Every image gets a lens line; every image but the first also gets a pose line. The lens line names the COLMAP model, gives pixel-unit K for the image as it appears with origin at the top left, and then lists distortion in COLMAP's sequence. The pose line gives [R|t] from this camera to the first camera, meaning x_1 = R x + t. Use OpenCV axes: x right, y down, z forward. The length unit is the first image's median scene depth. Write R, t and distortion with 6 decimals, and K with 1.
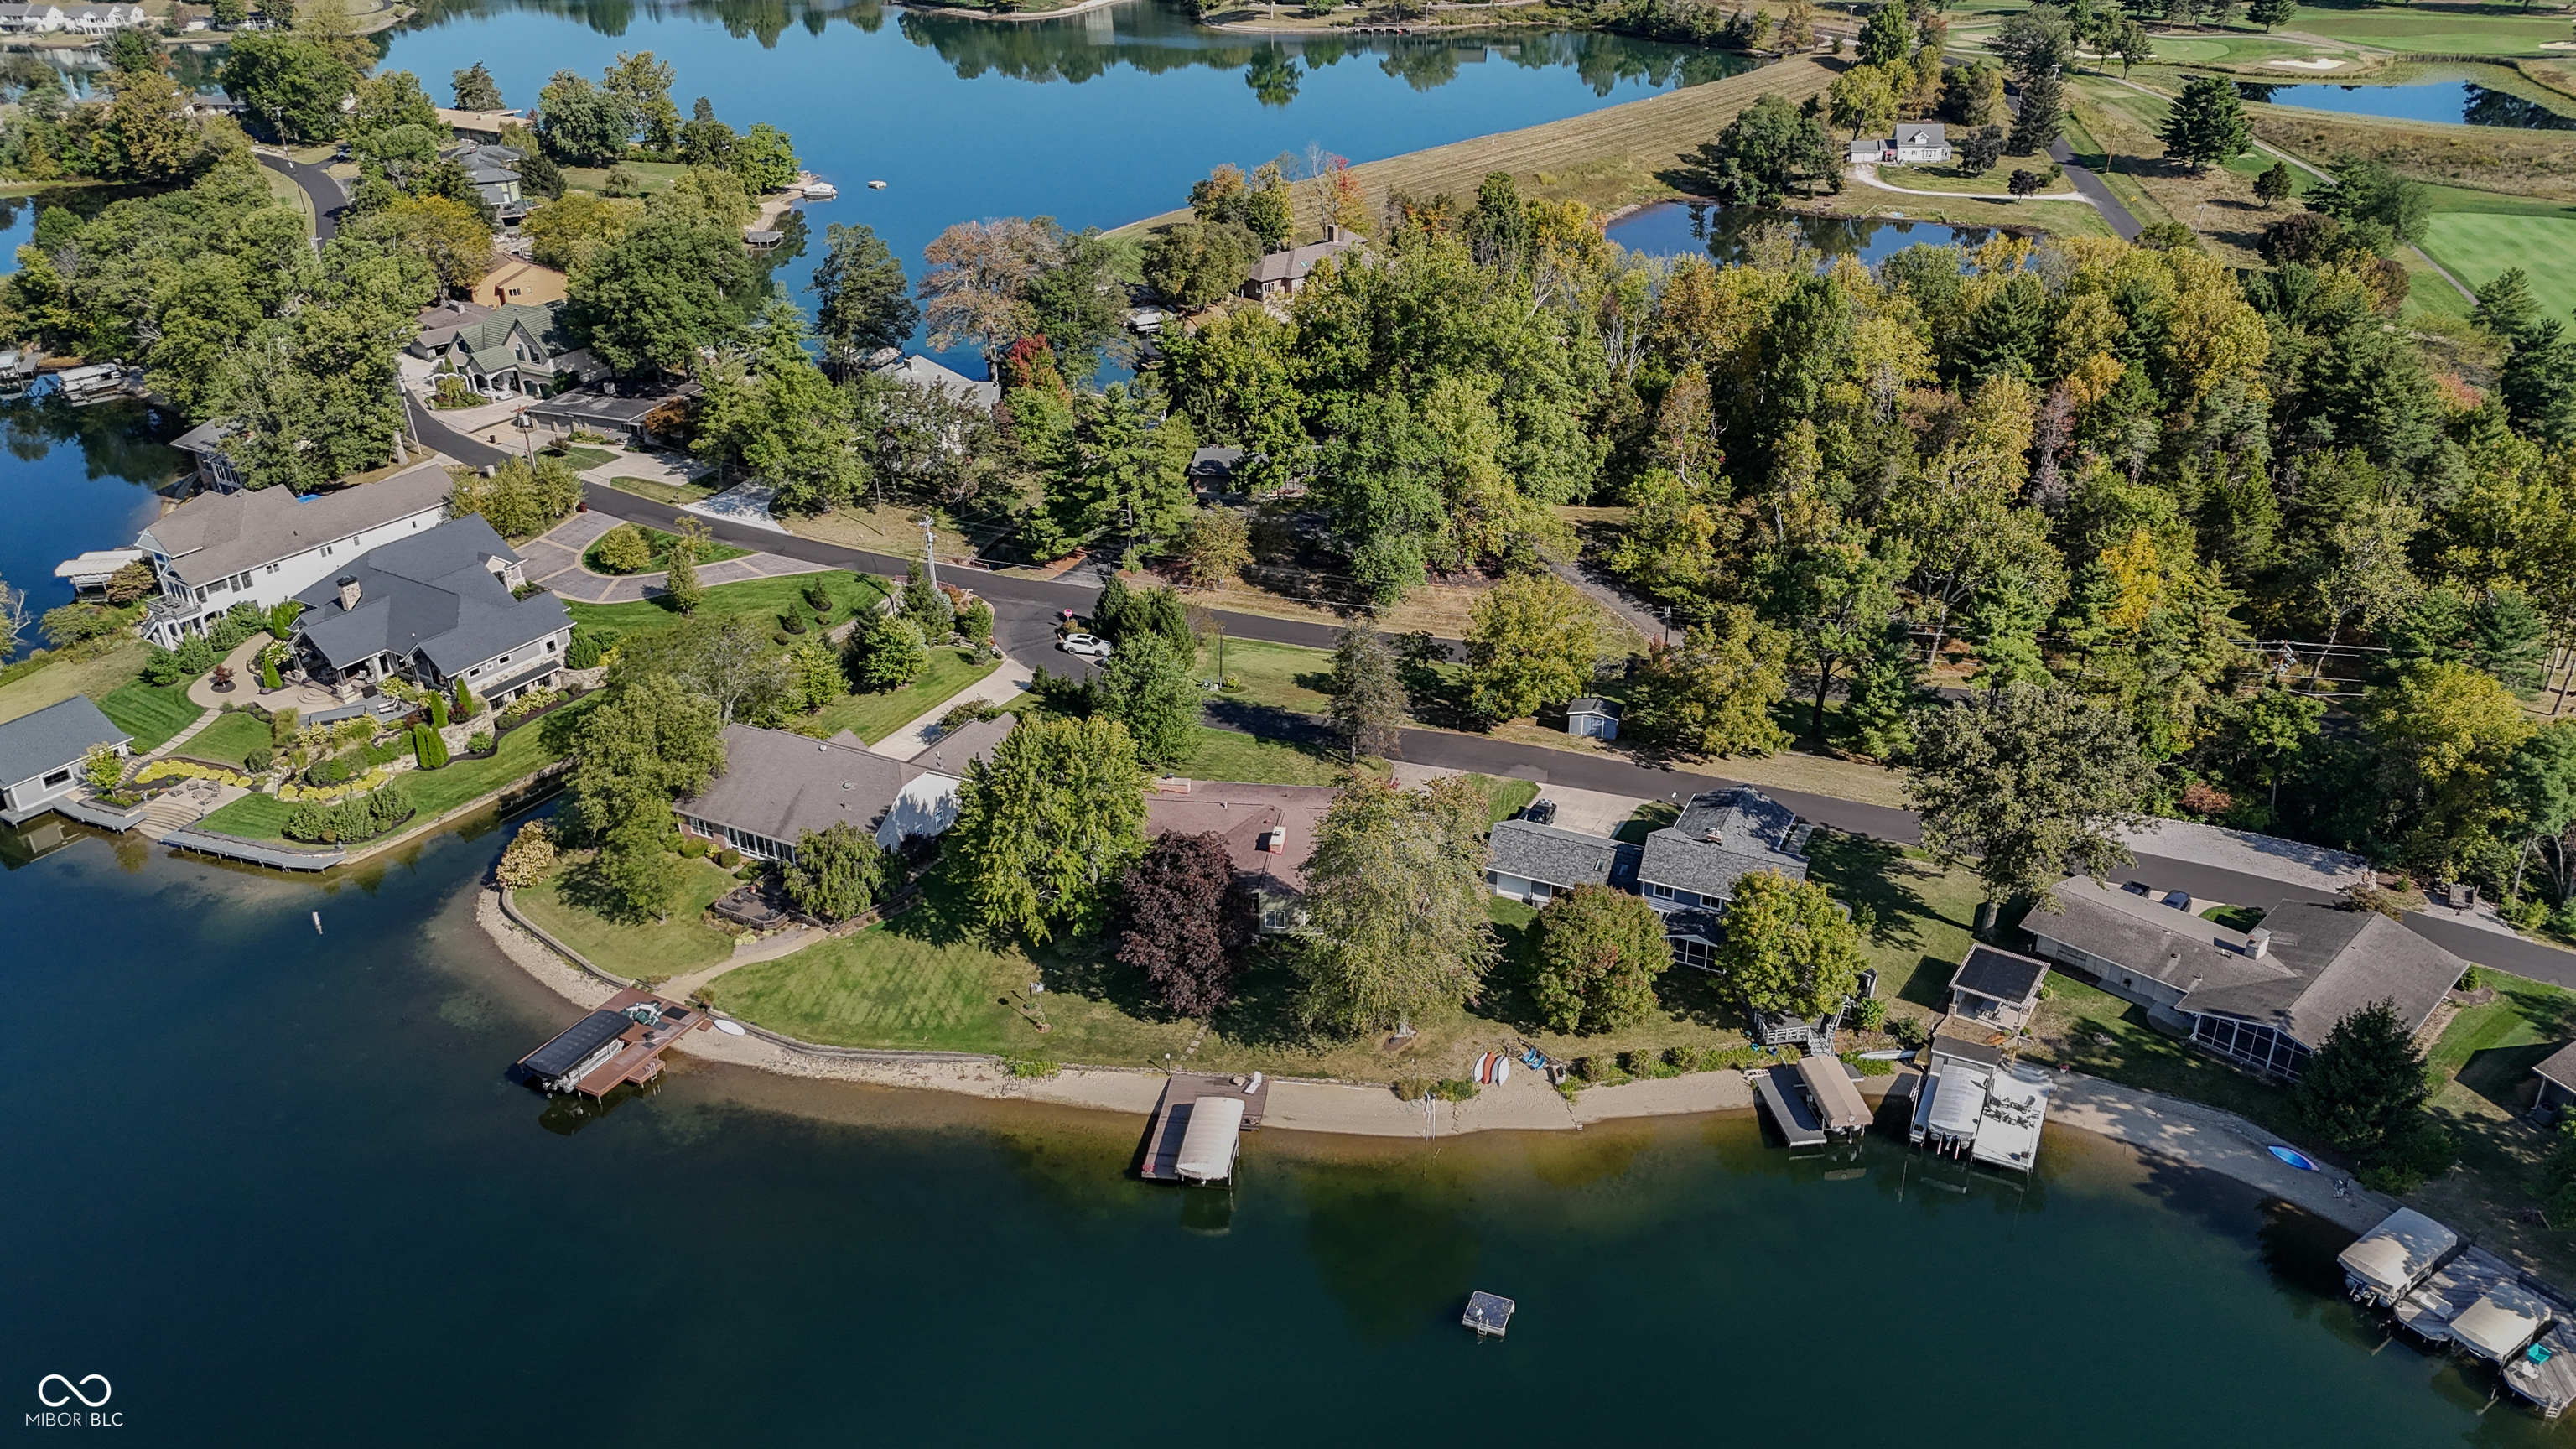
lens RADIAL K [[1913.8, 0, 1288.0], [0, 1913.8, 724.5], [0, 0, 1]] dist [0.072412, -0.072014]
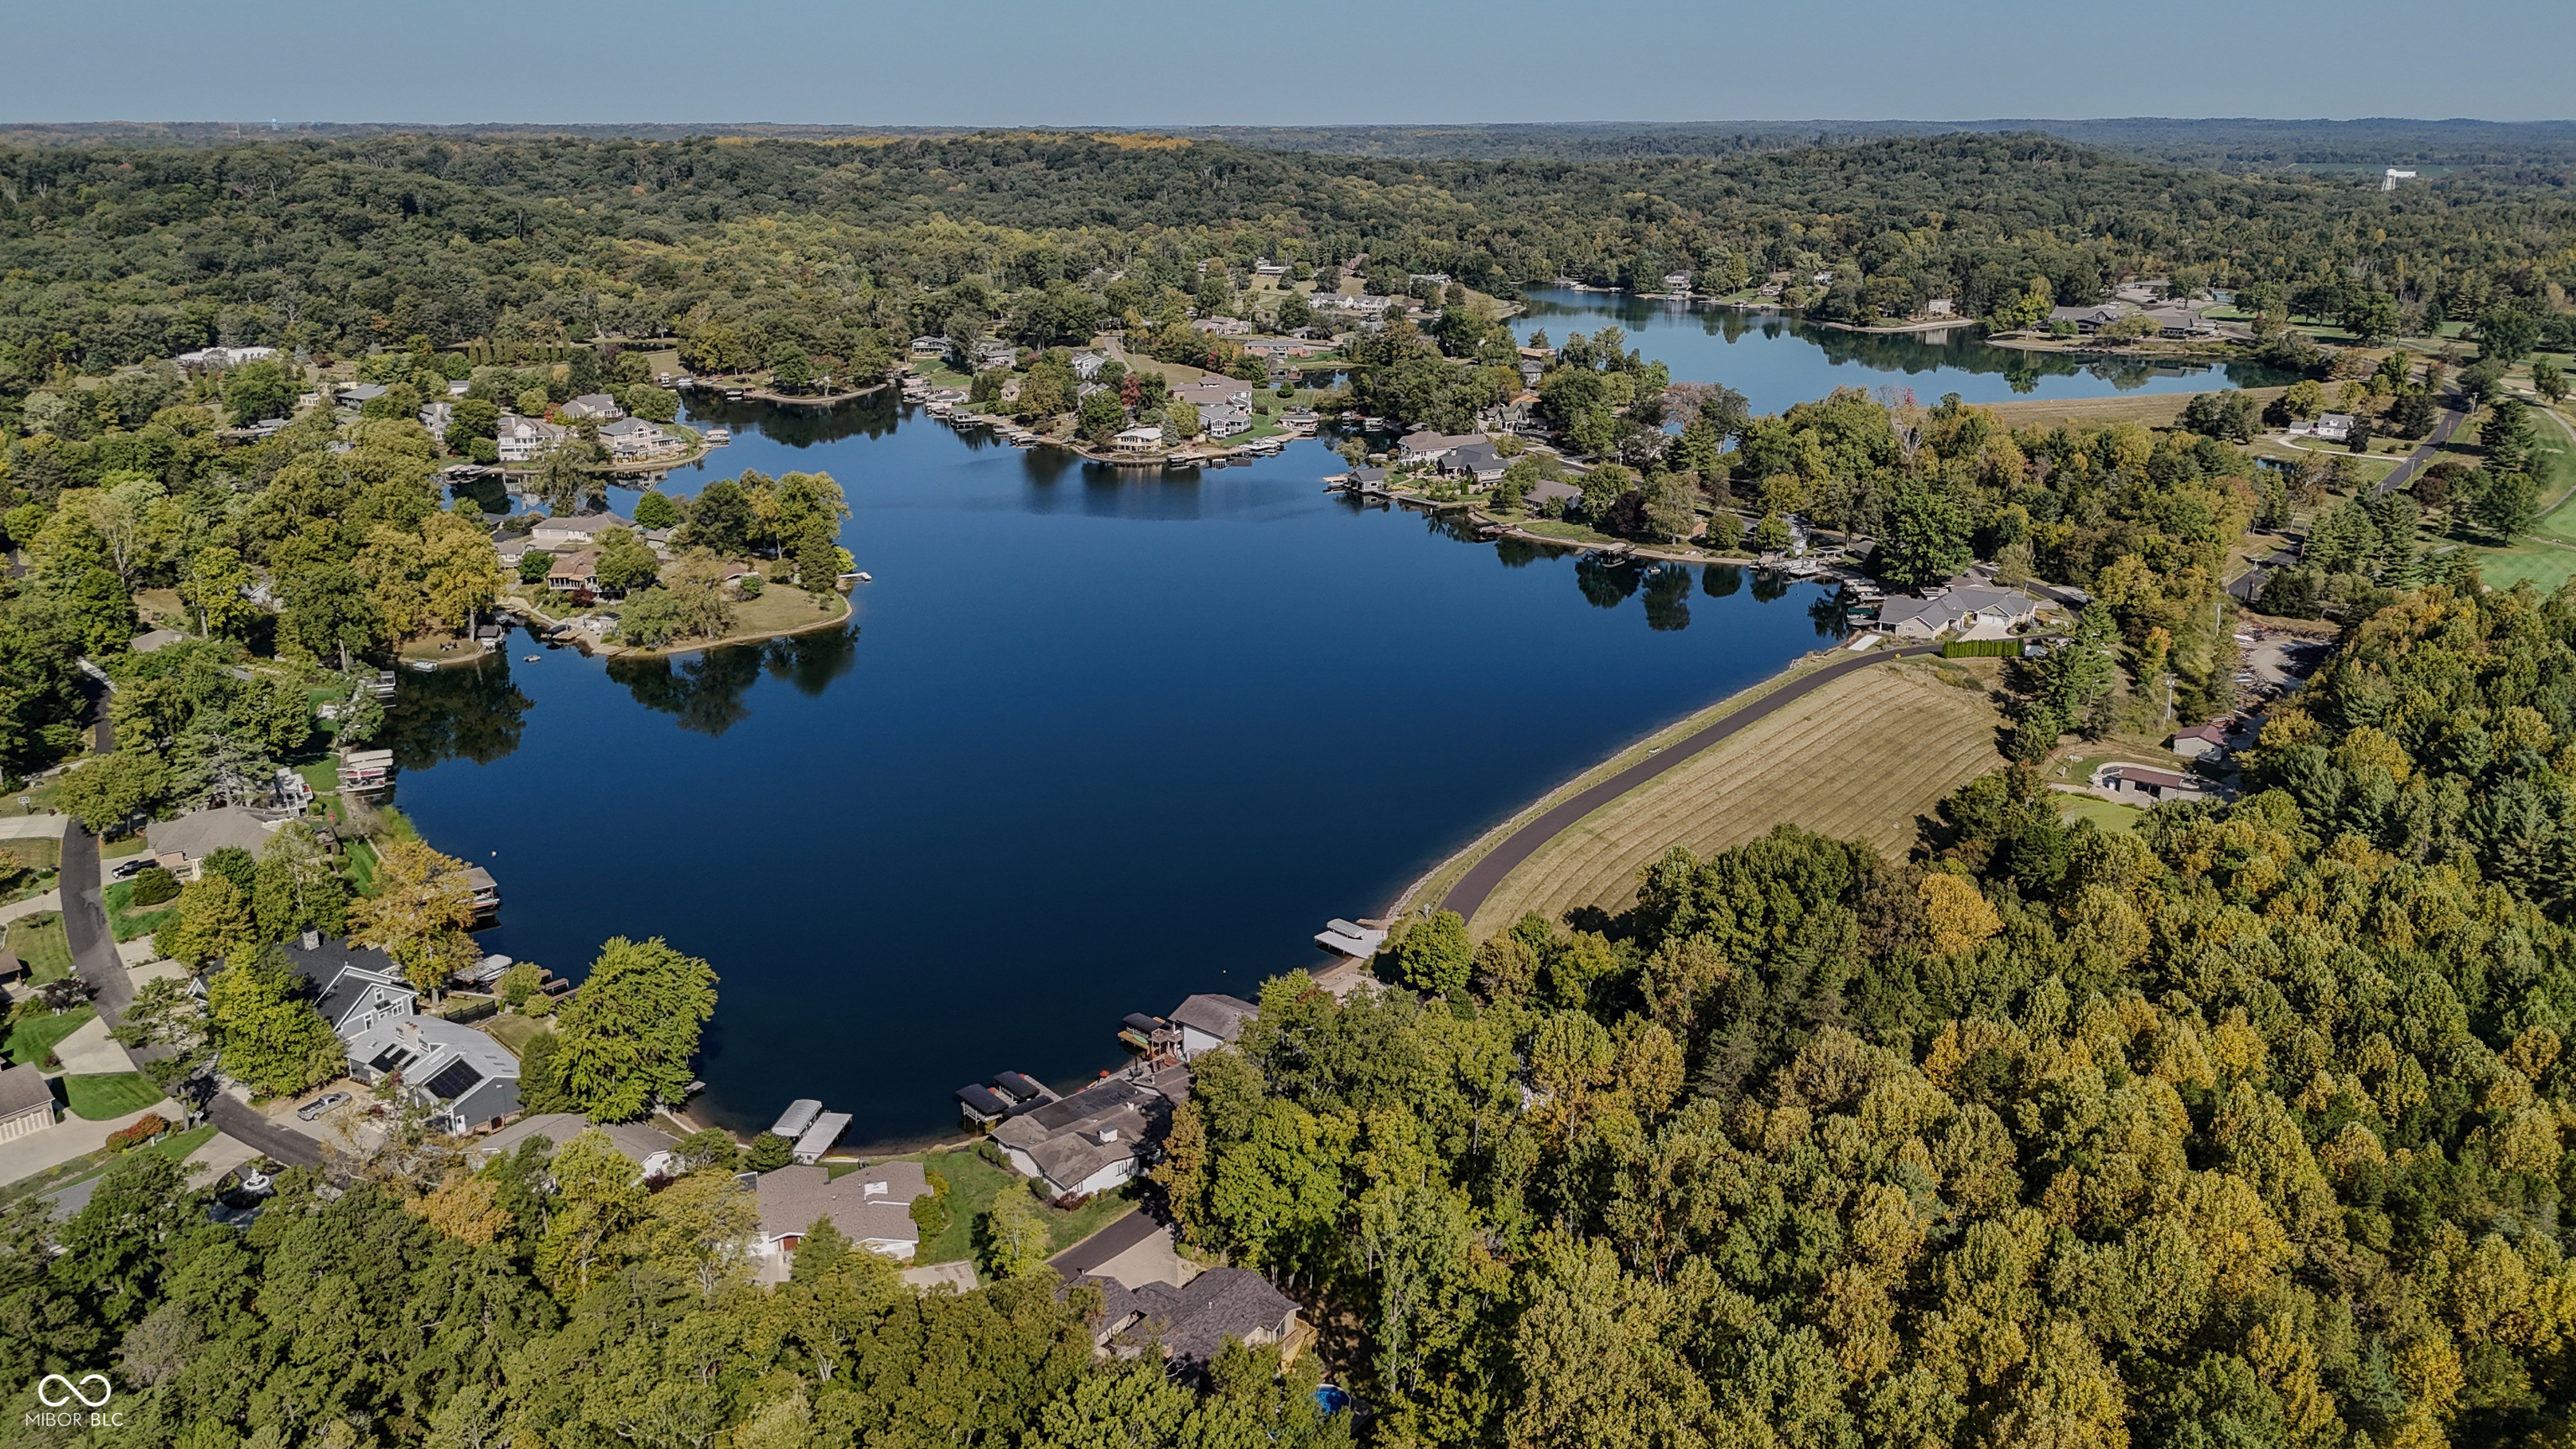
lens RADIAL K [[1884.1, 0, 1288.0], [0, 1884.1, 724.5], [0, 0, 1]] dist [0.181621, -0.360438]
pose [[0.861977, 0.167631, -0.478430, 0.958097], [-0.239653, 0.966376, -0.093182, 0.785566], [0.446723, 0.194978, 0.873168, -1.985675]]
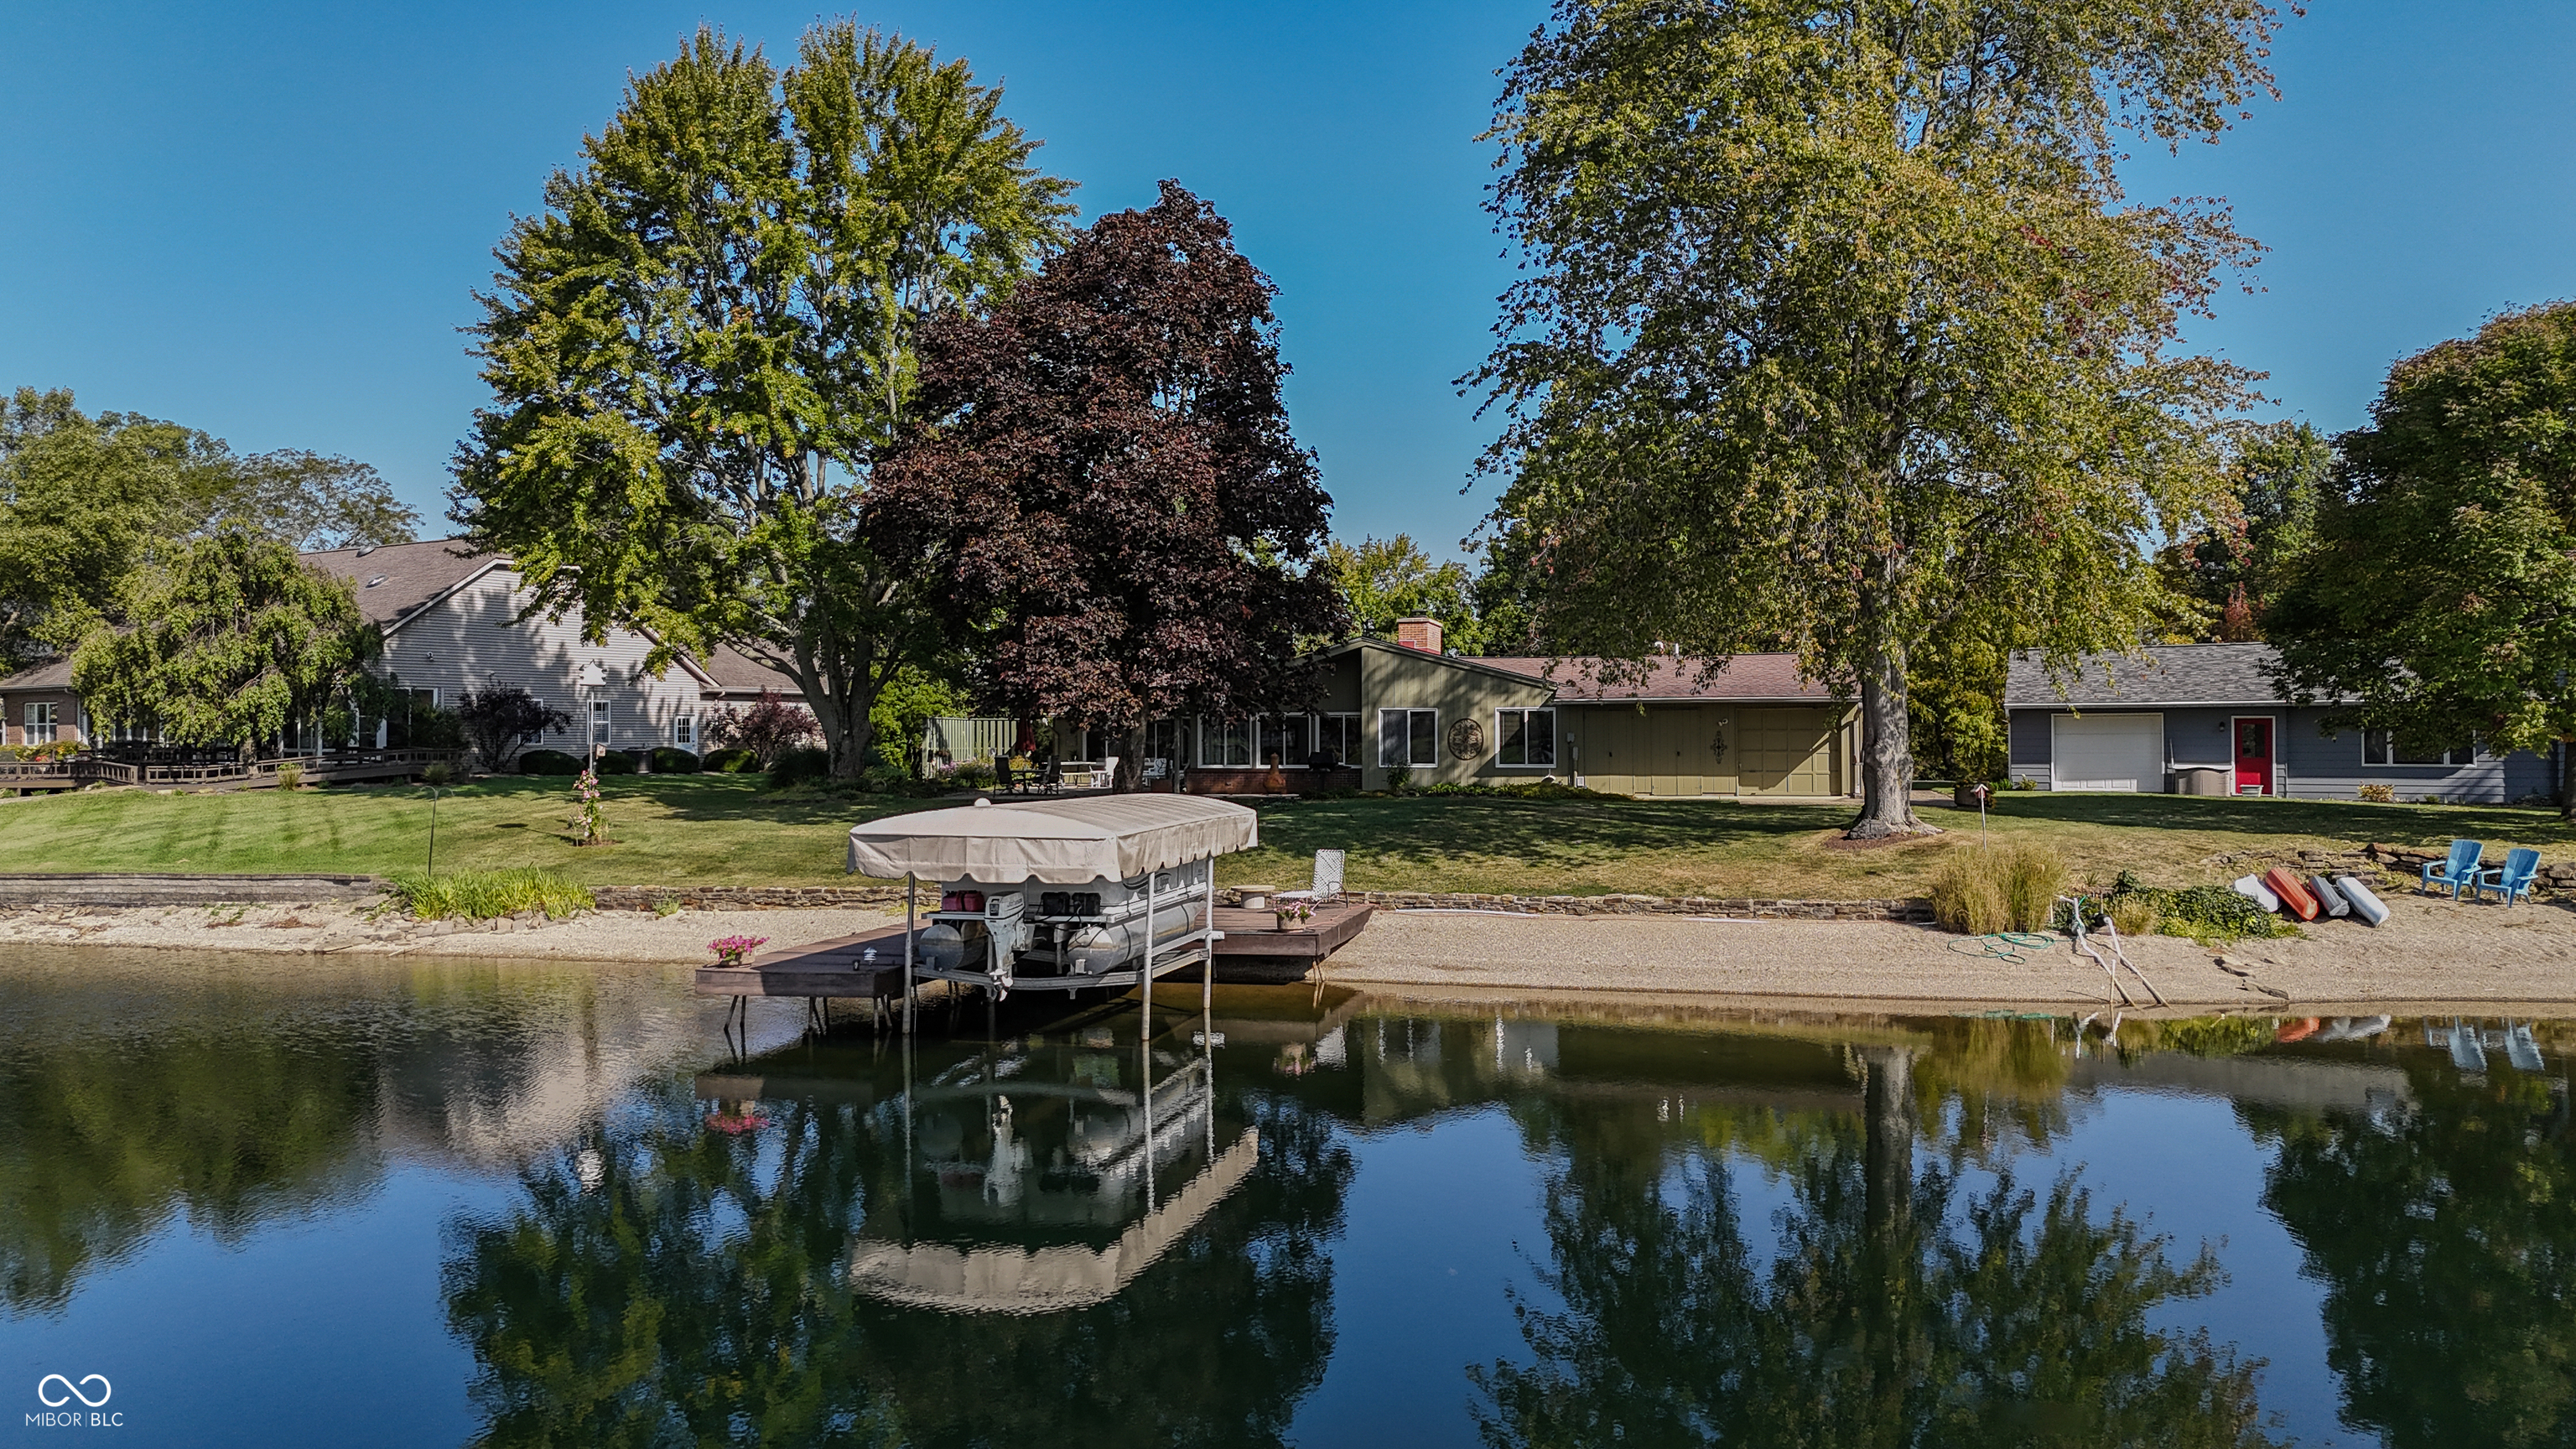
lens RADIAL K [[1913.8, 0, 1288.0], [0, 1913.8, 724.5], [0, 0, 1]] dist [0.072412, -0.072014]
pose [[0.996784, 0.012222, -0.079200, -0.001138], [-0.047238, 0.887957, -0.457493, 0.197540], [0.064735, 0.459763, 0.885679, 0.551504]]
